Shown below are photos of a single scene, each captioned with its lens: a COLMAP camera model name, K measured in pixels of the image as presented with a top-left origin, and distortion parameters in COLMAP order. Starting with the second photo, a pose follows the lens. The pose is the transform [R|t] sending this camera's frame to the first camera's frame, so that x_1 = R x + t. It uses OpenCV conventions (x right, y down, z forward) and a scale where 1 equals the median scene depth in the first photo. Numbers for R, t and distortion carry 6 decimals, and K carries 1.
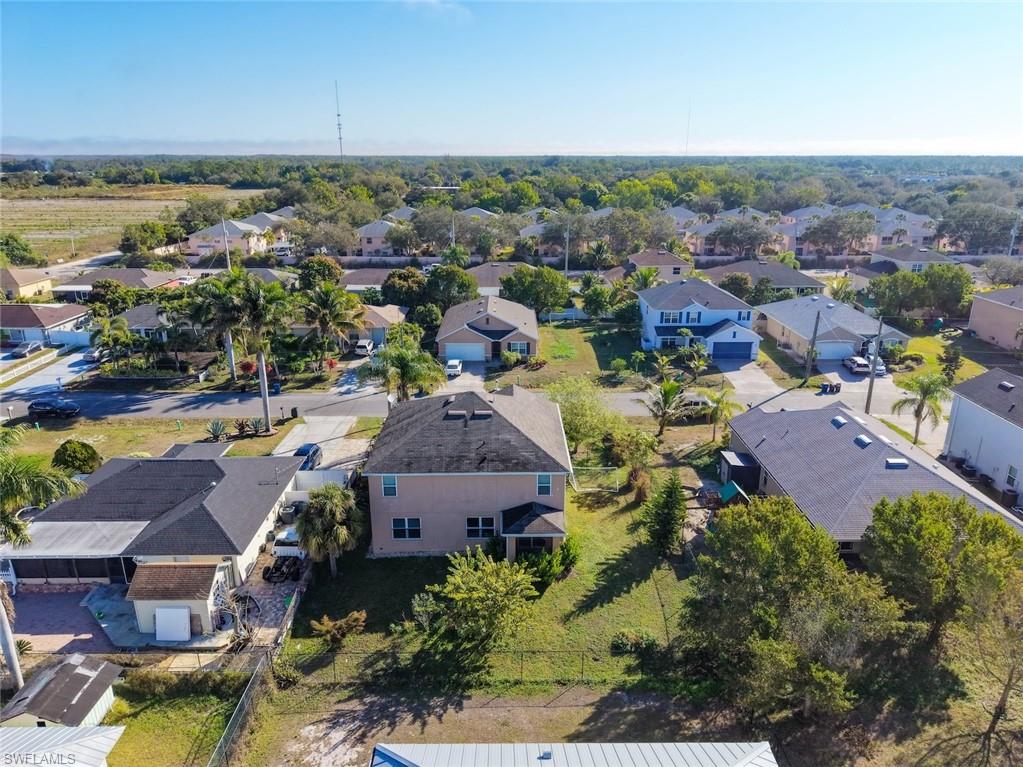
lens RADIAL K [[685.6, 0, 513.0], [0, 685.6, 380.2], [0, 0, 1]] dist [0.039632, -0.023960]
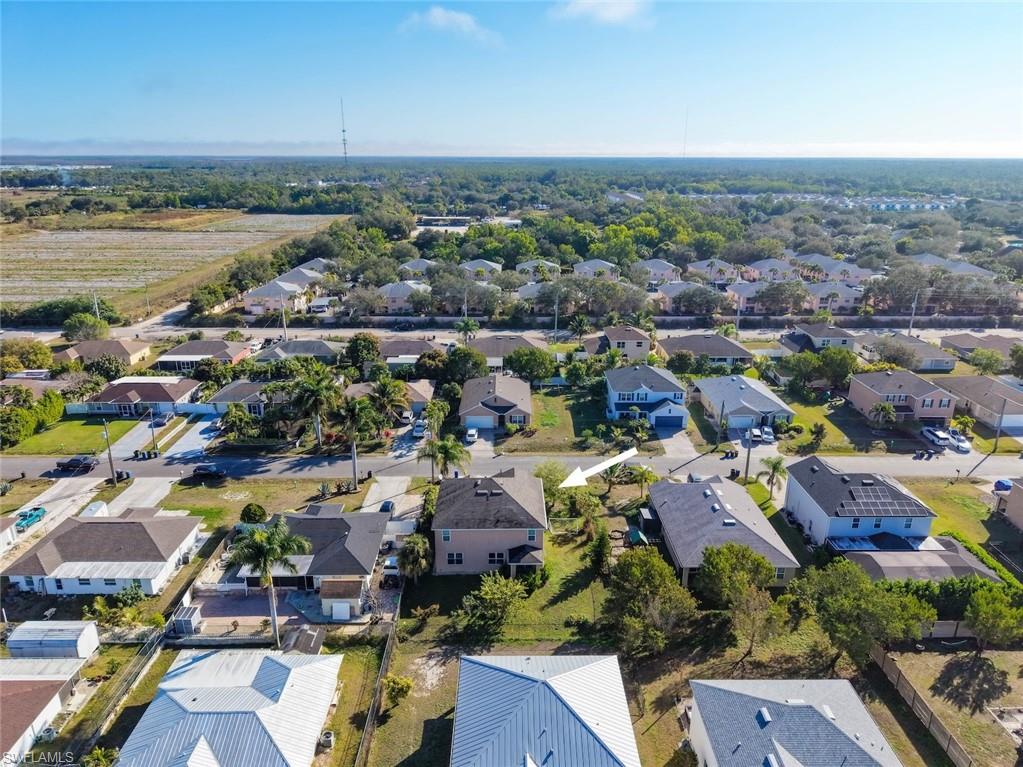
lens RADIAL K [[686.3, 0, 513.5], [0, 686.3, 382.0], [0, 0, 1]] dist [0.093666, -0.137077]
pose [[0.999994, 0.001979, 0.002814, -0.005921], [-0.001994, 0.999984, 0.005274, -0.184890], [-0.002804, -0.005279, 0.999982, -0.579495]]
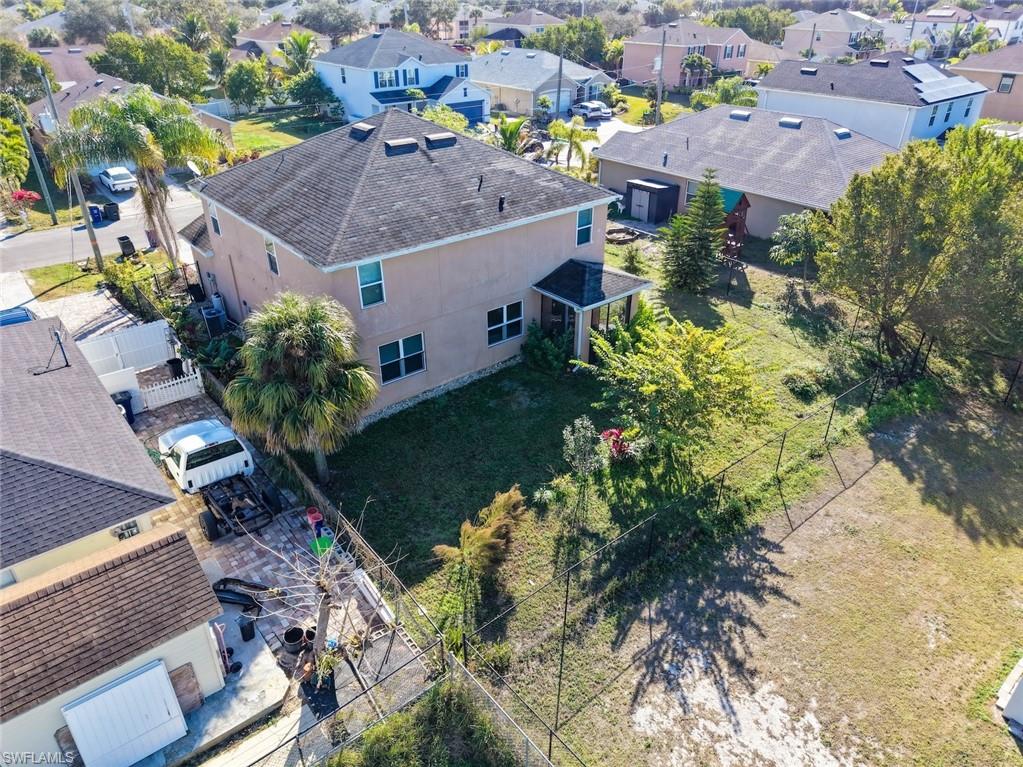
lens RADIAL K [[686.3, 0, 513.5], [0, 686.3, 382.0], [0, 0, 1]] dist [0.093666, -0.137077]
pose [[0.775327, -0.314261, 0.547821, -0.287386], [0.195154, 0.944172, 0.265432, 0.074959], [-0.600652, -0.098887, 0.793371, 0.363225]]
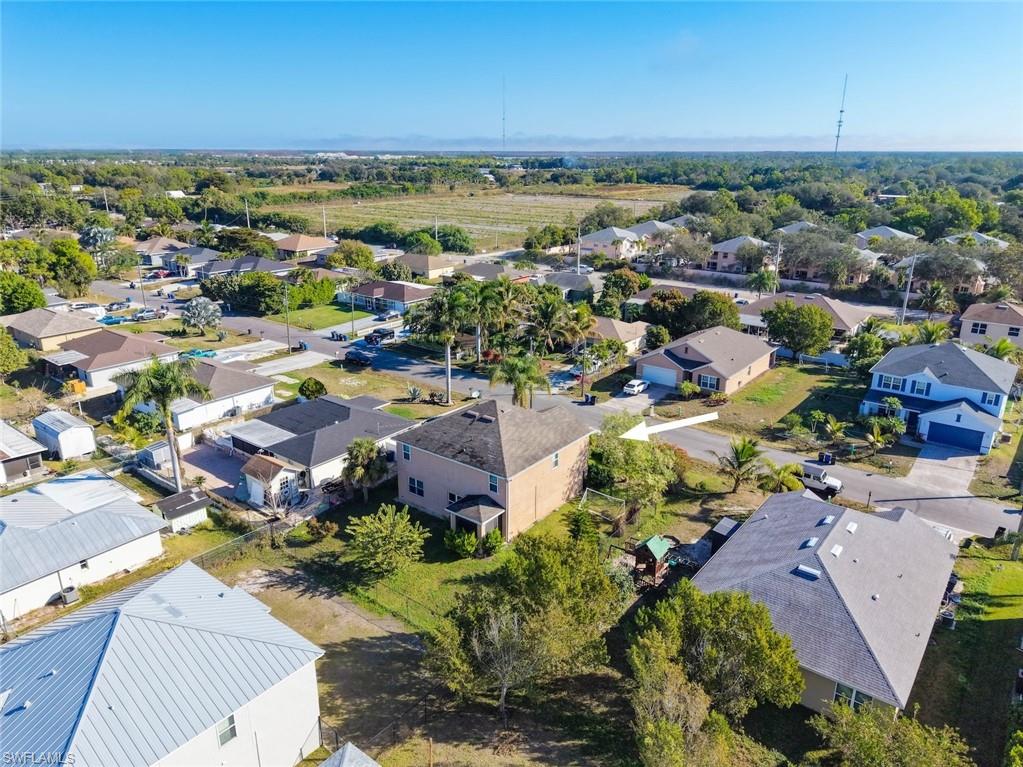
lens RADIAL K [[700.7, 0, 515.7], [0, 700.7, 385.0], [0, 0, 1]] dist [0.062301, -0.063570]
pose [[0.782597, 0.200366, -0.589402, 0.558533], [-0.196807, 0.977861, 0.071104, -0.084765], [0.590600, 0.060352, 0.804704, -0.004382]]
